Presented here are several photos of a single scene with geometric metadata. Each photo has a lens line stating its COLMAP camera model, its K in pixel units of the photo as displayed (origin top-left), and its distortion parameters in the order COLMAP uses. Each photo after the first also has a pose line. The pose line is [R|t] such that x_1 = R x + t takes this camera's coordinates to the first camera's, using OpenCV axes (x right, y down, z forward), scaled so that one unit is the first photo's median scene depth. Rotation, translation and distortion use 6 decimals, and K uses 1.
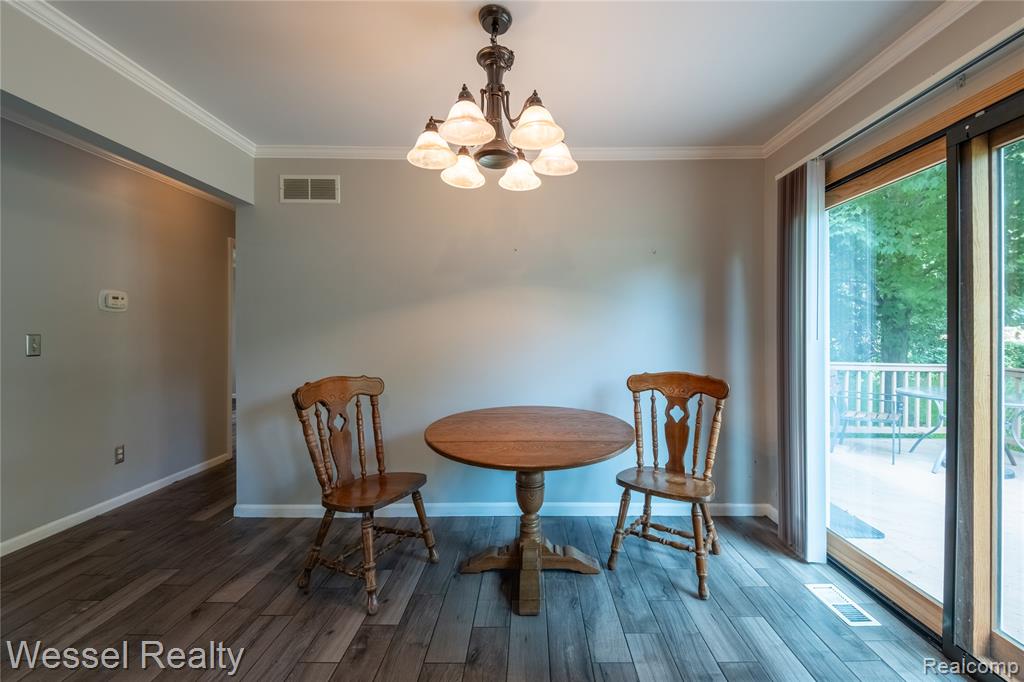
lens RADIAL K [[411.9, 0, 510.2], [0, 411.9, 332.3], [0, 0, 1]] dist [-0.001838, -0.000476]
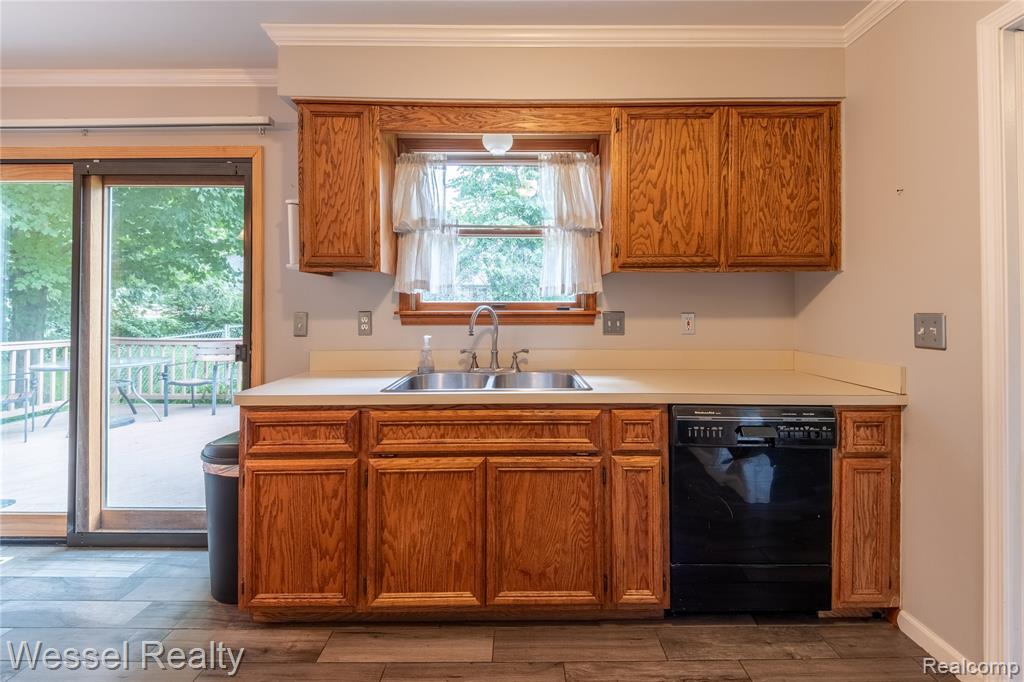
lens RADIAL K [[404.7, 0, 512.0], [0, 404.7, 305.9], [0, 0, 1]] dist [0.001636, -0.000232]
pose [[-0.053862, 0.010147, 0.998497, -0.237289], [0.001049, 0.999948, -0.010105, 0.003005], [-0.998548, 0.000503, -0.053870, -0.255246]]
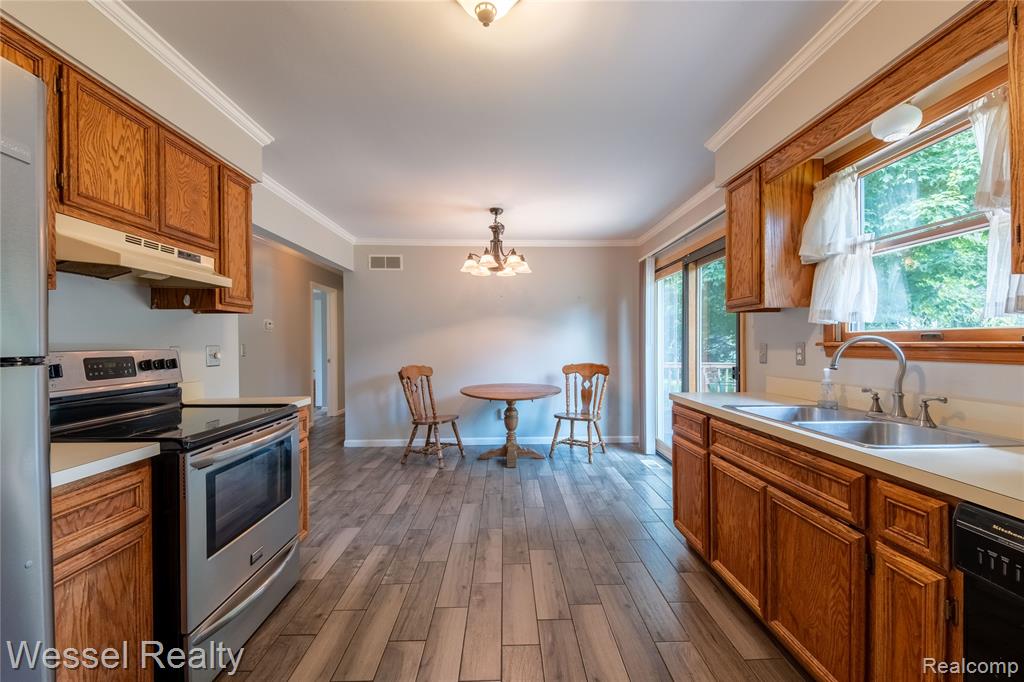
lens RADIAL K [[390.1, 0, 490.1], [0, 390.1, 340.6], [0, 0, 1]] dist [-0.063937, -0.000025]
pose [[0.999958, -0.003771, 0.008337, -0.062590], [0.003828, 0.999969, -0.006869, 0.003732], [-0.008310, 0.006901, 0.999942, -0.817621]]
